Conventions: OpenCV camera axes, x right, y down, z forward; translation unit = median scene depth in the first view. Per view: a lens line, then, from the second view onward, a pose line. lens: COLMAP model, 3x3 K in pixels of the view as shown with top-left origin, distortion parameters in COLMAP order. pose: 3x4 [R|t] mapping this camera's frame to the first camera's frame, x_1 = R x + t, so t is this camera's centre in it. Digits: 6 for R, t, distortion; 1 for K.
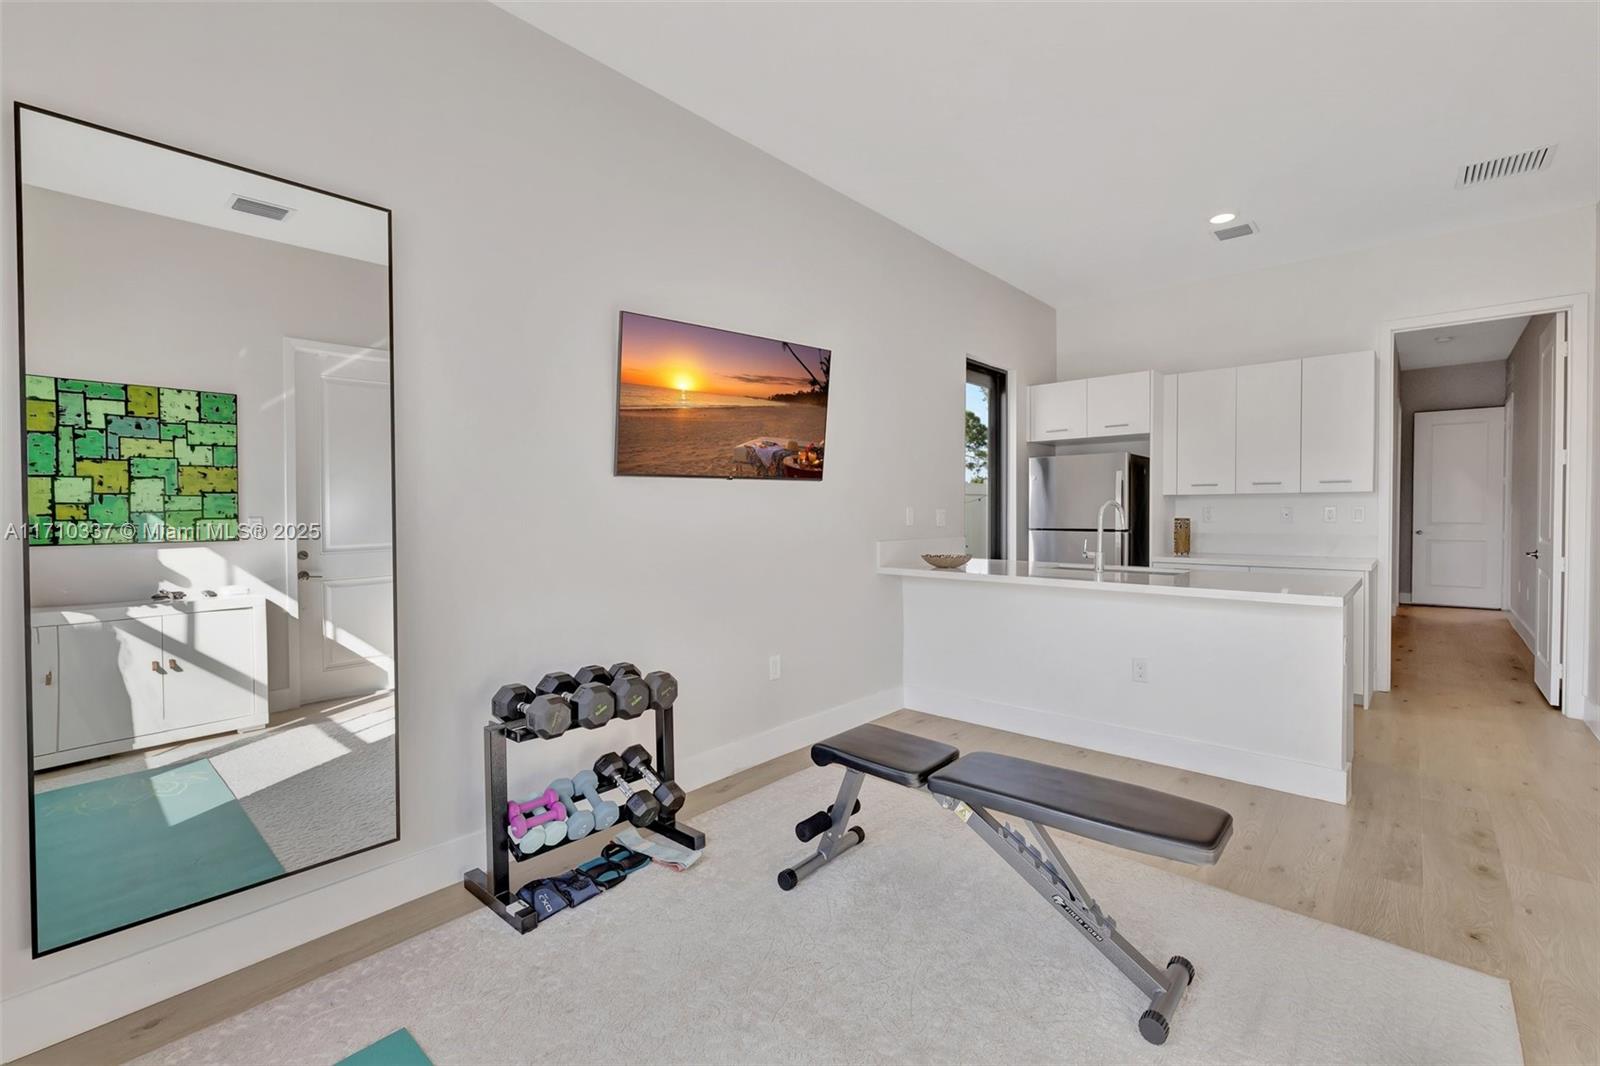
lens RADIAL K [[682.7, 0, 815.5], [0, 682.7, 524.2], [0, 0, 1]] dist [-0.000671, -0.000060]
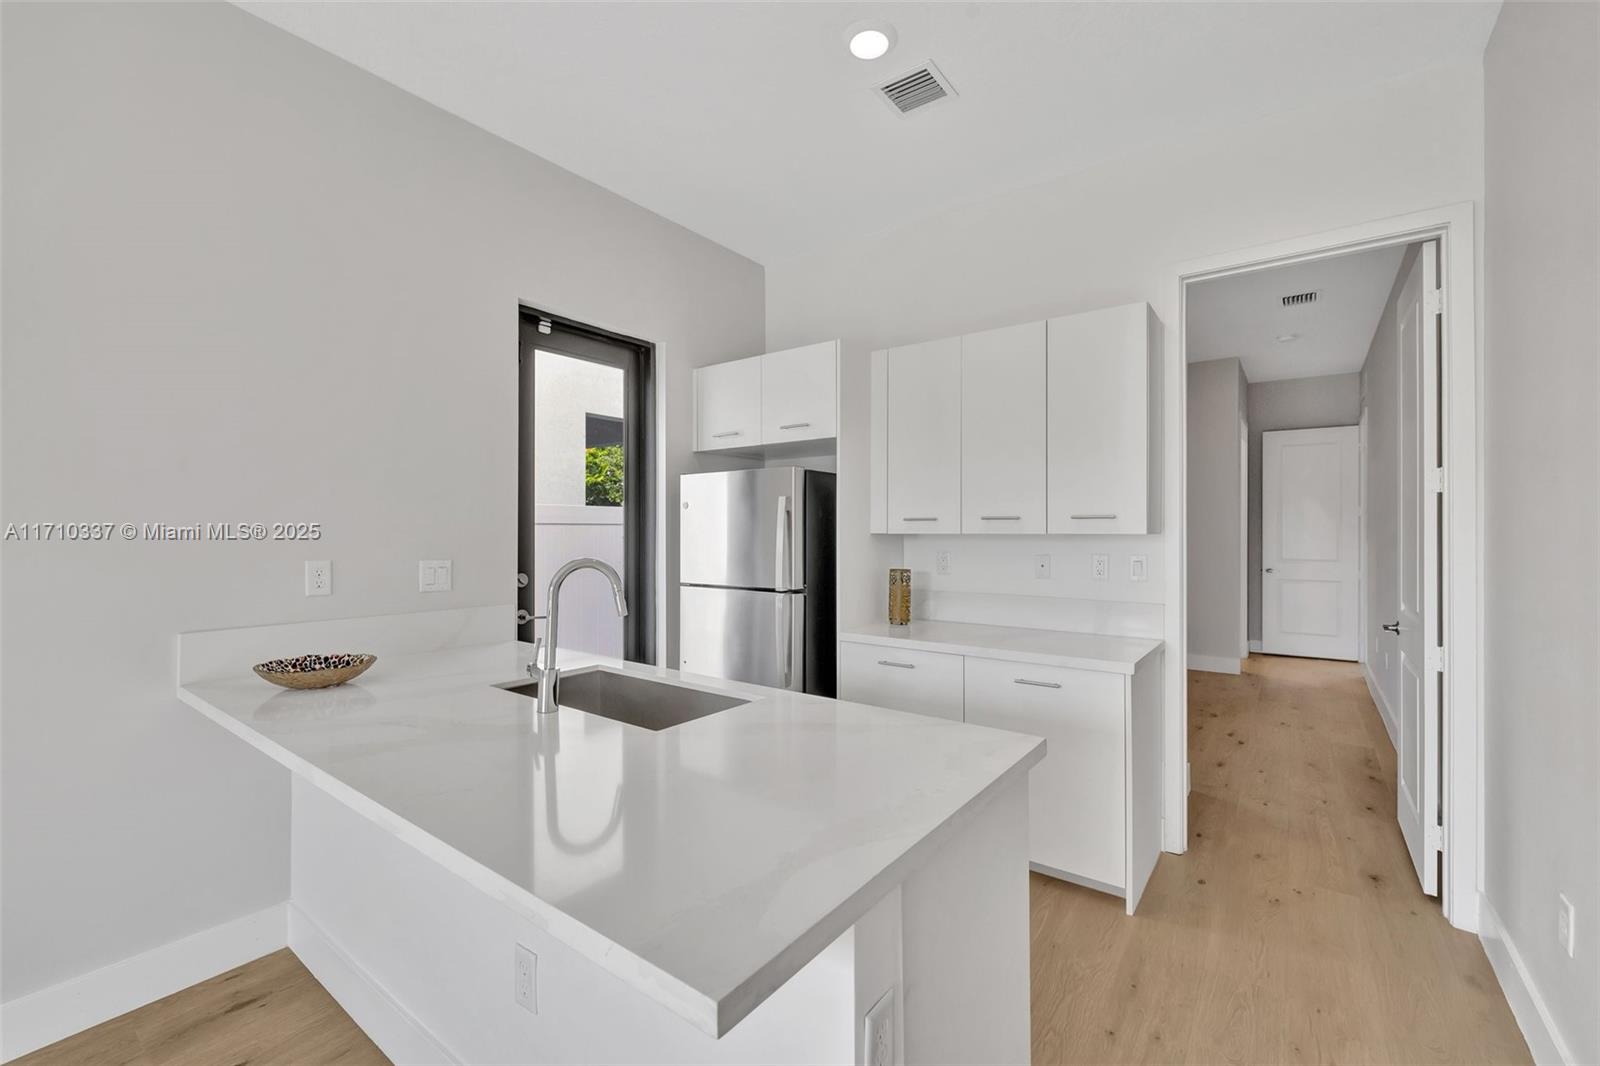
lens RADIAL K [[682.7, 0, 783.5], [0, 682.7, 531.8], [0, 0, 1]] dist [-0.000671, -0.000060]
pose [[0.996476, 0.004671, 0.083746, 0.386825], [-0.002920, 0.999775, -0.021019, -0.031881], [-0.083825, 0.020701, 0.996265, 0.369112]]
